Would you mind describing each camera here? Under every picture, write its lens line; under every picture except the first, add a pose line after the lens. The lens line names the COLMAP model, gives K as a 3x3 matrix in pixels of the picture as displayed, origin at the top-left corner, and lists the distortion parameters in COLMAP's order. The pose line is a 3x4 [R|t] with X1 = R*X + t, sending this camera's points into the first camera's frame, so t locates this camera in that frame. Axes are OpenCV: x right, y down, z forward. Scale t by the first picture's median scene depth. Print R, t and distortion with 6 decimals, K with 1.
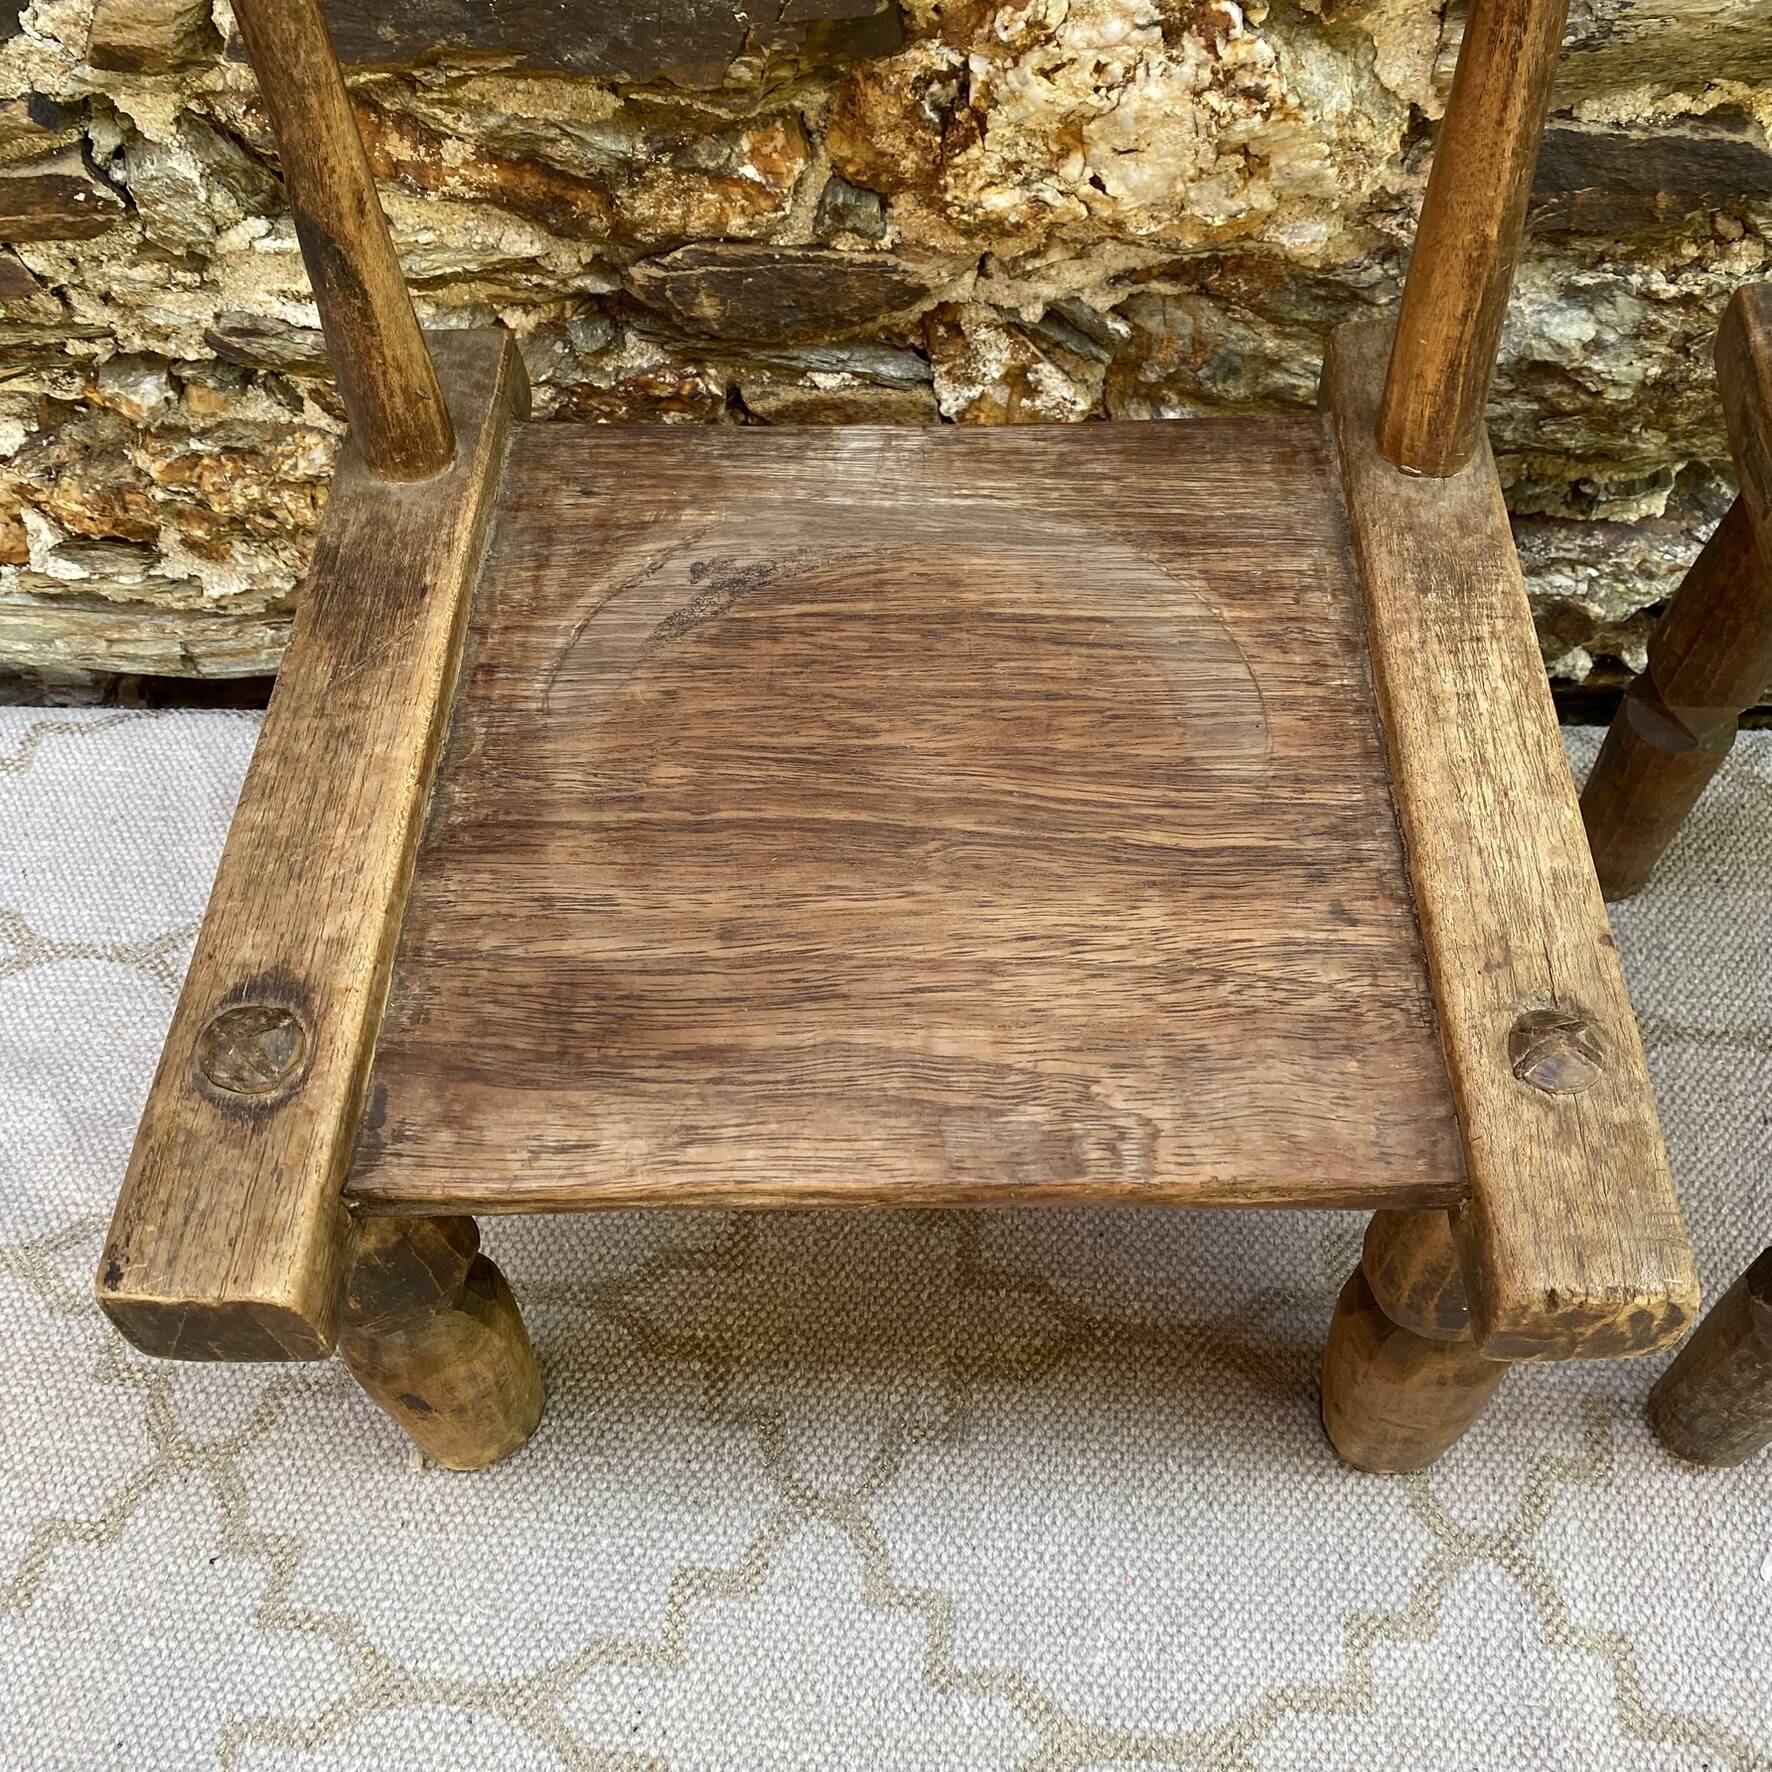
lens RADIAL K [[1810.7, 0, 912.0], [0, 1810.7, 897.0], [0, 0, 1]] dist [0.007853, 0.000000]
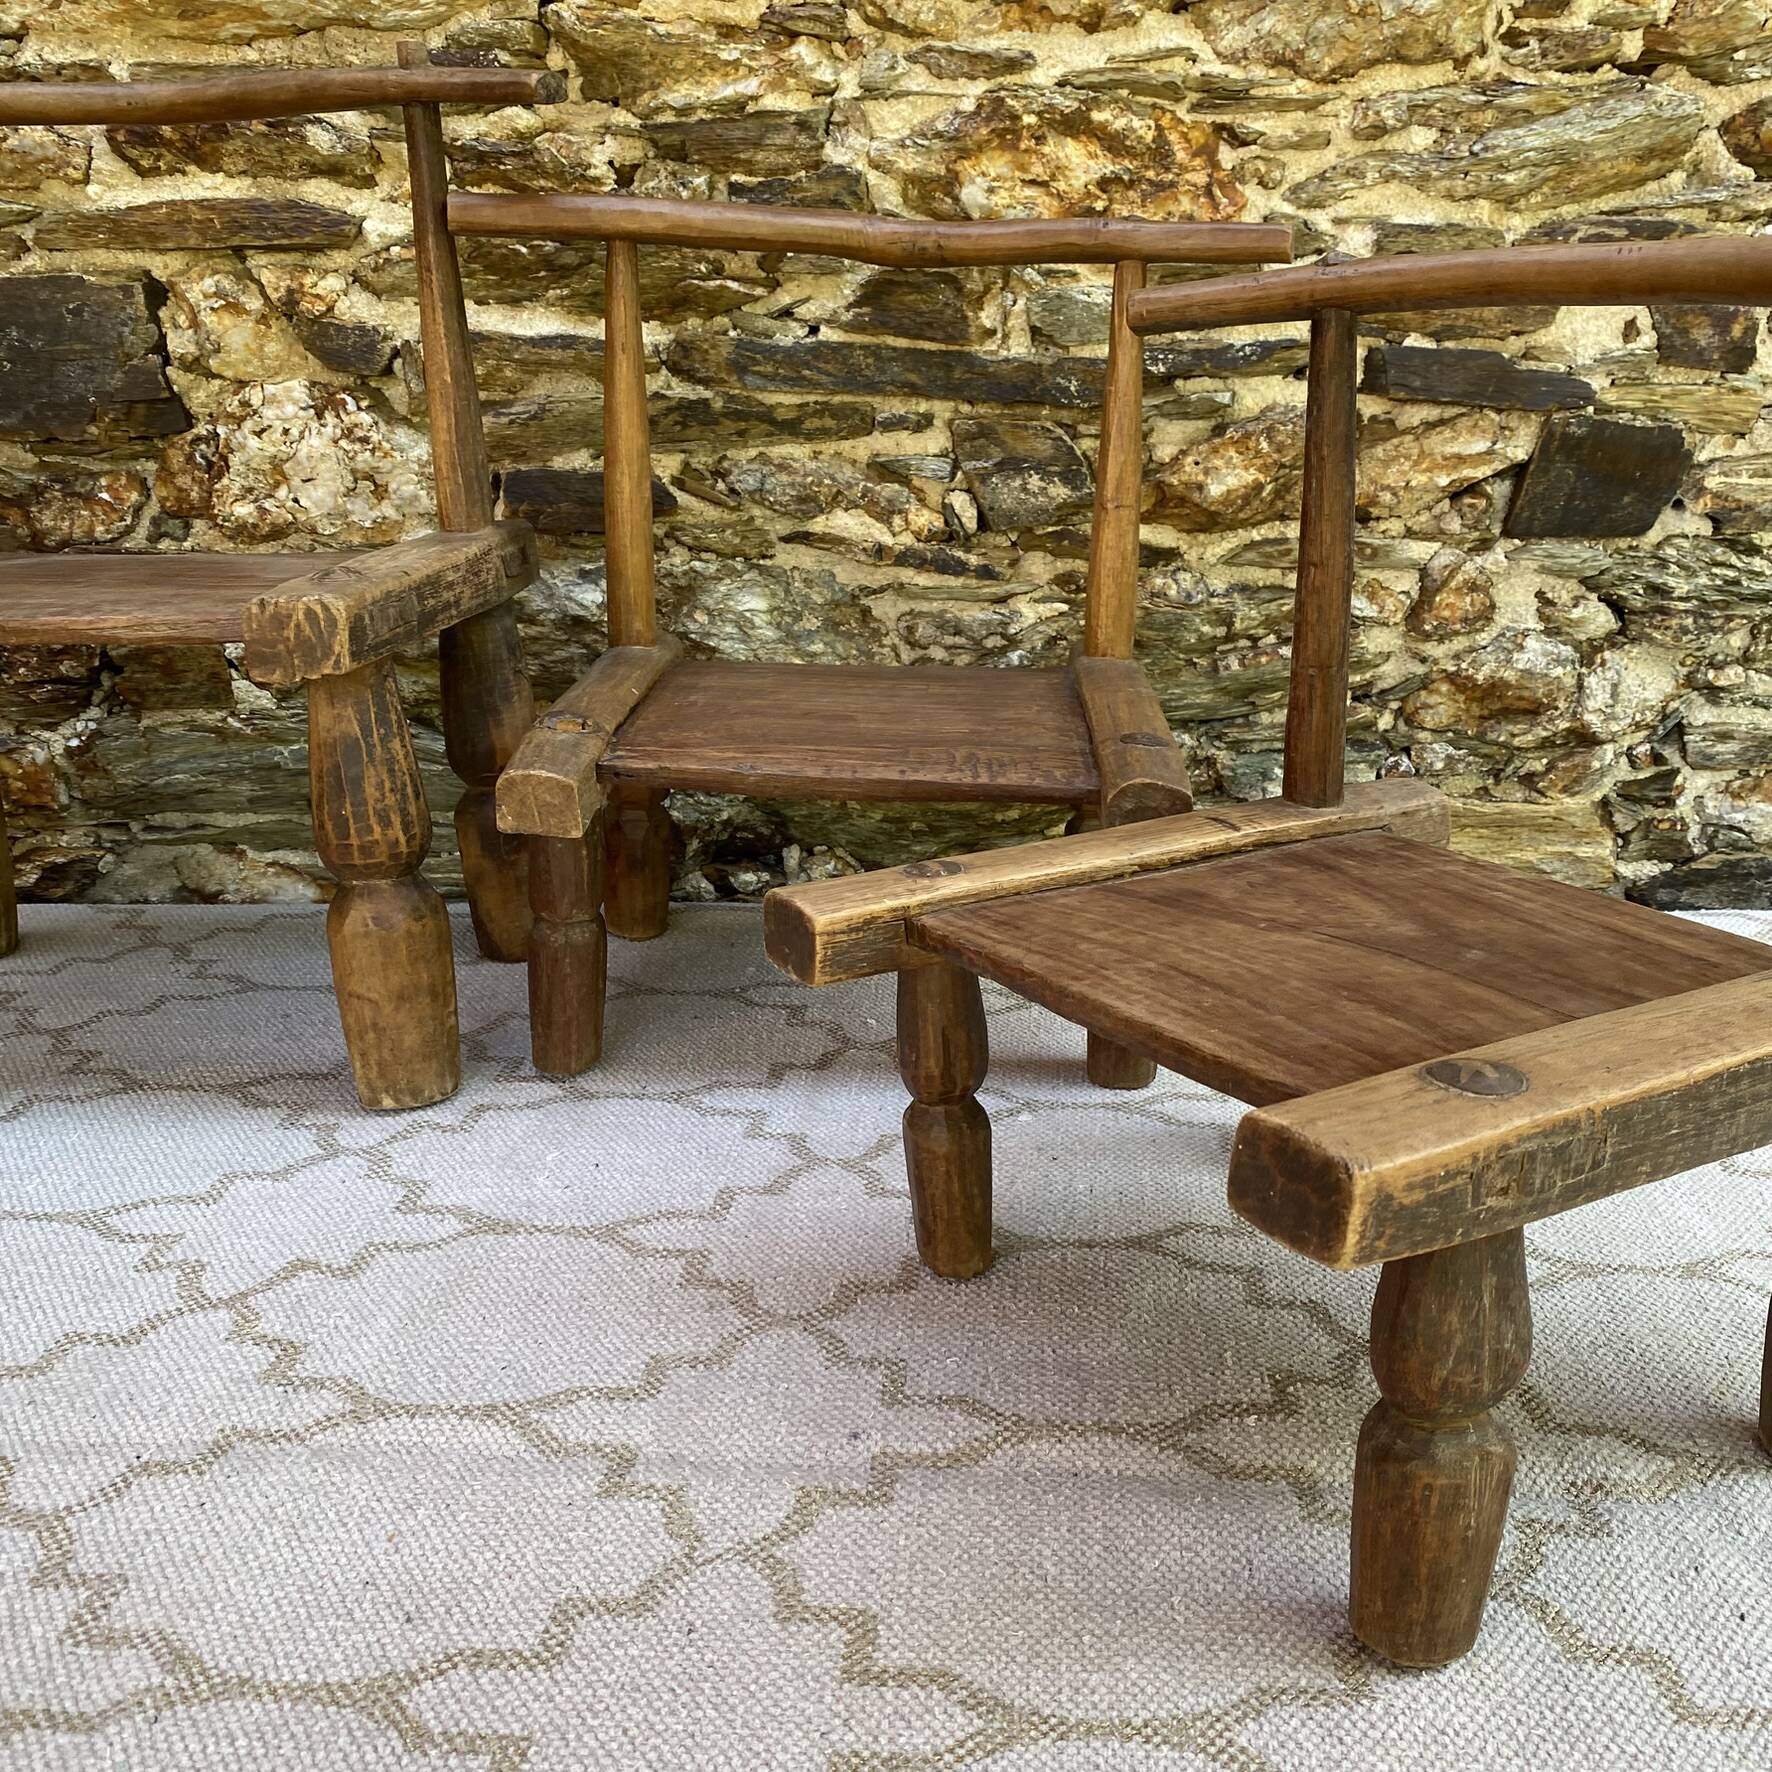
lens RADIAL K [[1810.7, 0, 919.5], [0, 1810.7, 888.5], [0, 0, 1]] dist [0.007853, 0.000000]
pose [[0.999920, 0.010332, 0.007273, 0.720656], [-0.003780, 0.793864, -0.608084, 1.015205], [-0.012056, 0.608008, 0.793840, -0.202805]]
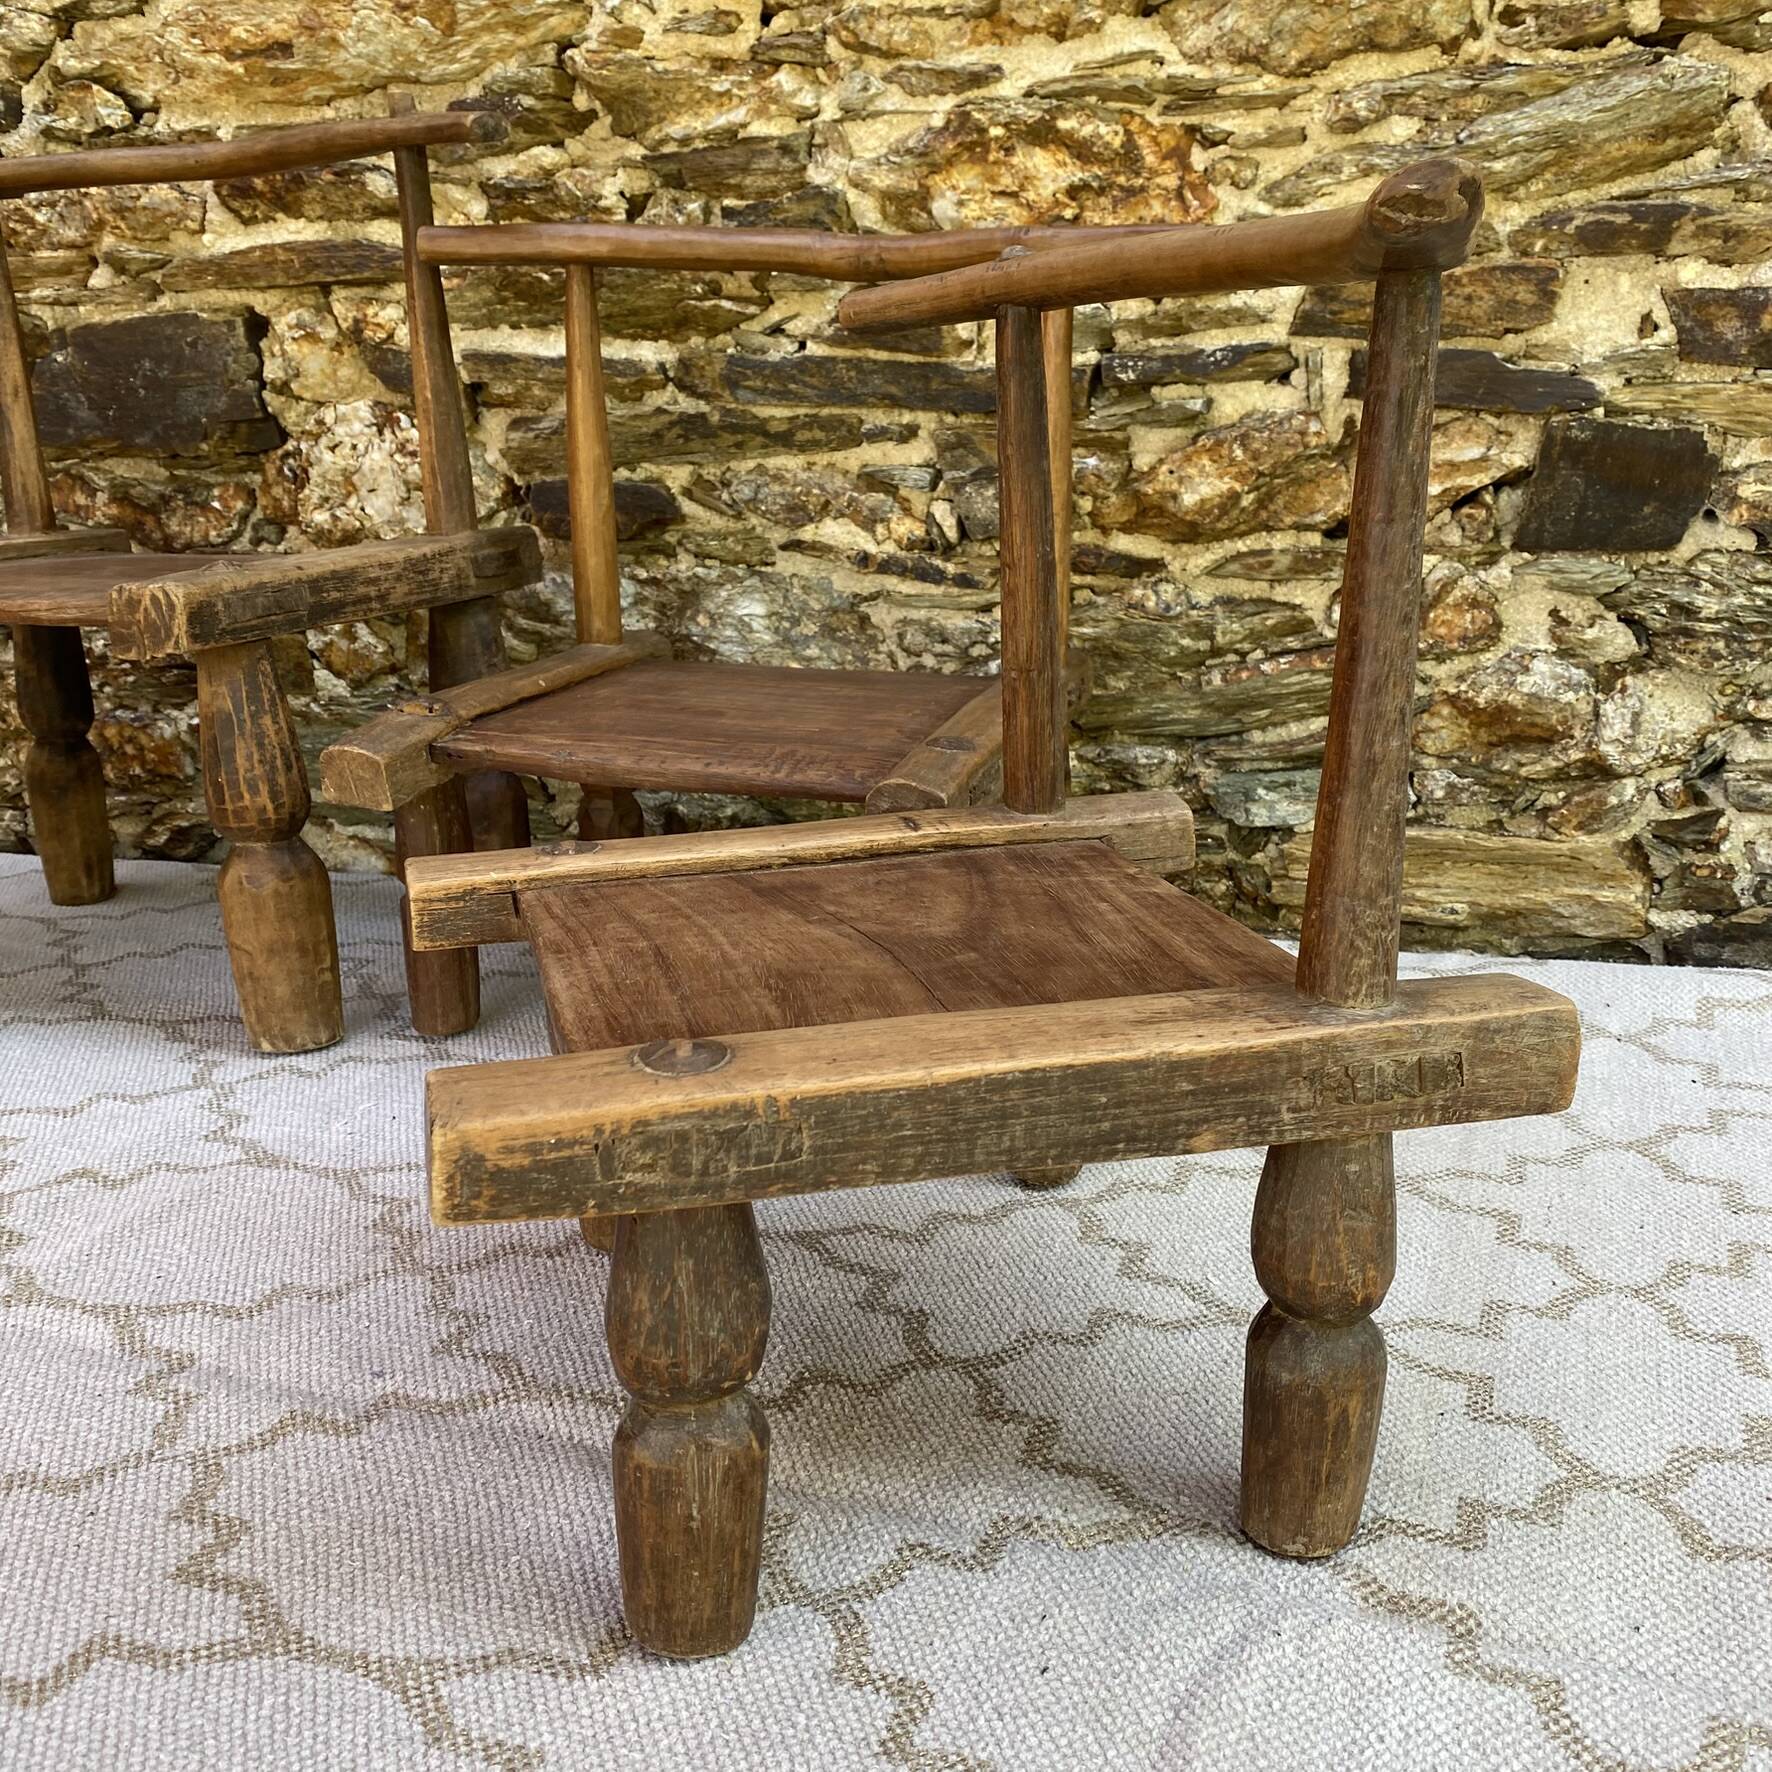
lens RADIAL K [[1810.7, 0, 895.5], [0, 1810.7, 867.7], [0, 0, 1]] dist [0.007853, 0.000000]
pose [[0.961452, 0.066278, -0.266866, 1.239996], [-0.219025, 0.771361, -0.597520, 0.985944], [0.166247, 0.632937, 0.756143, -0.161904]]
